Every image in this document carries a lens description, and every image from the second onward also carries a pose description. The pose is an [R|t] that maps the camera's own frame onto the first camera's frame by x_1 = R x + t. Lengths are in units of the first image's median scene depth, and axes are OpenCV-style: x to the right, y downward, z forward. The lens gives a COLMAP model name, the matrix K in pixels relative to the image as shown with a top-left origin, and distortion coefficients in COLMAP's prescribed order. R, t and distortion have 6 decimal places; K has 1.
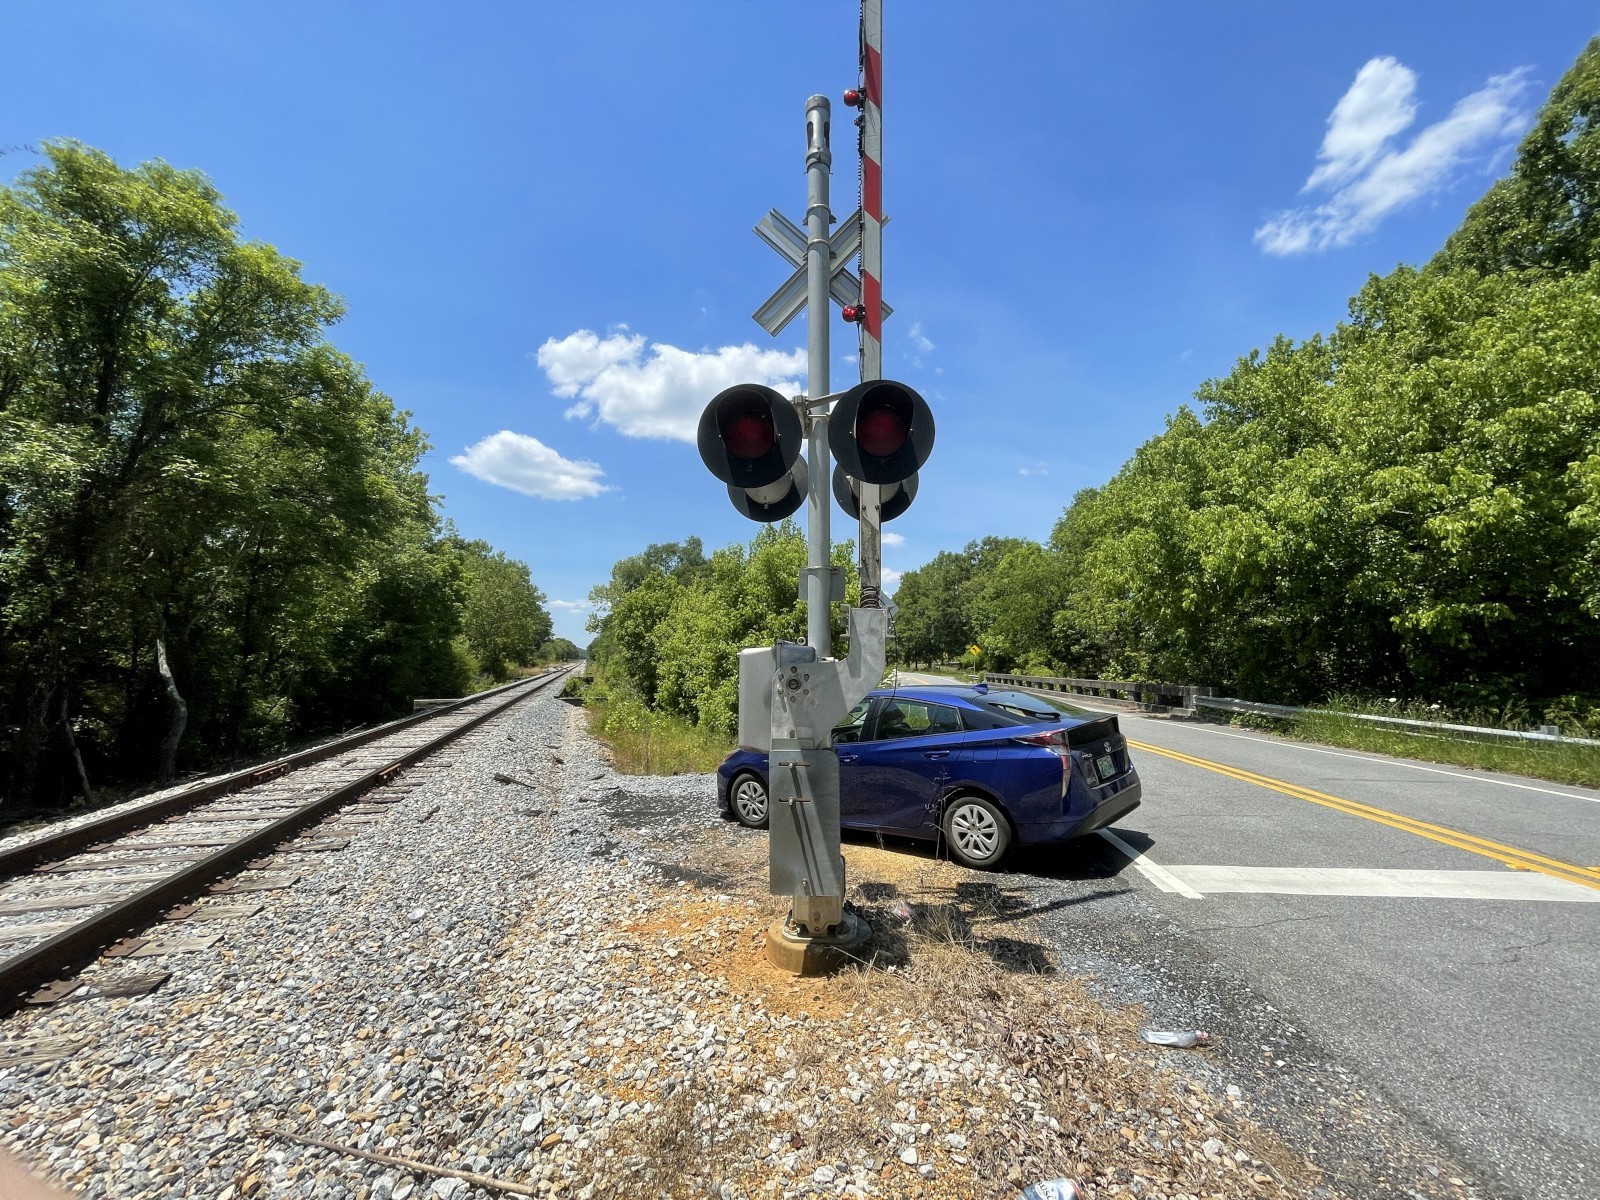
lens RADIAL K [[650.8, 0, 807.3], [0, 650.8, 611.5], [0, 0, 1]] dist [-0.001235, -0.000369]
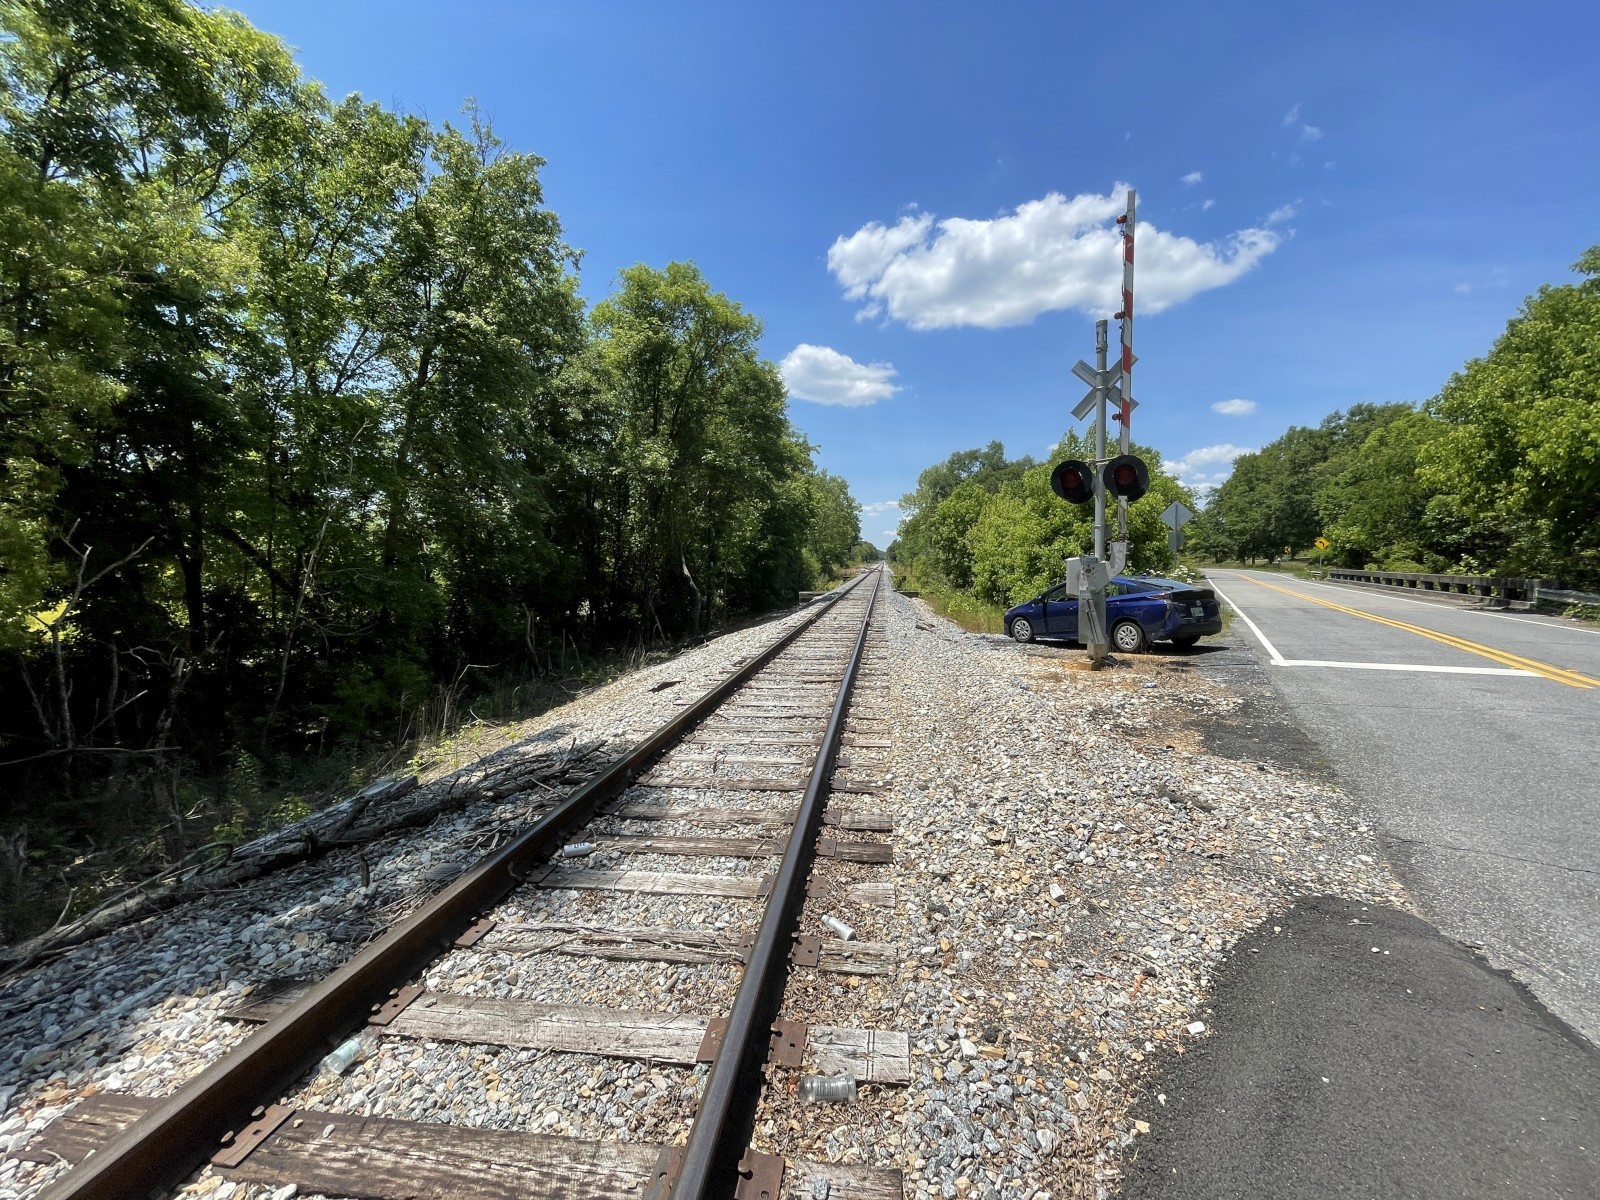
lens RADIAL K [[650.8, 0, 807.3], [0, 650.8, 611.5], [0, 0, 1]] dist [-0.001235, -0.000369]
pose [[0.903149, 0.016878, -0.428996, 0.005526], [0.048834, 0.988703, 0.141706, -0.010378], [0.426541, -0.148932, 0.892122, -0.123375]]
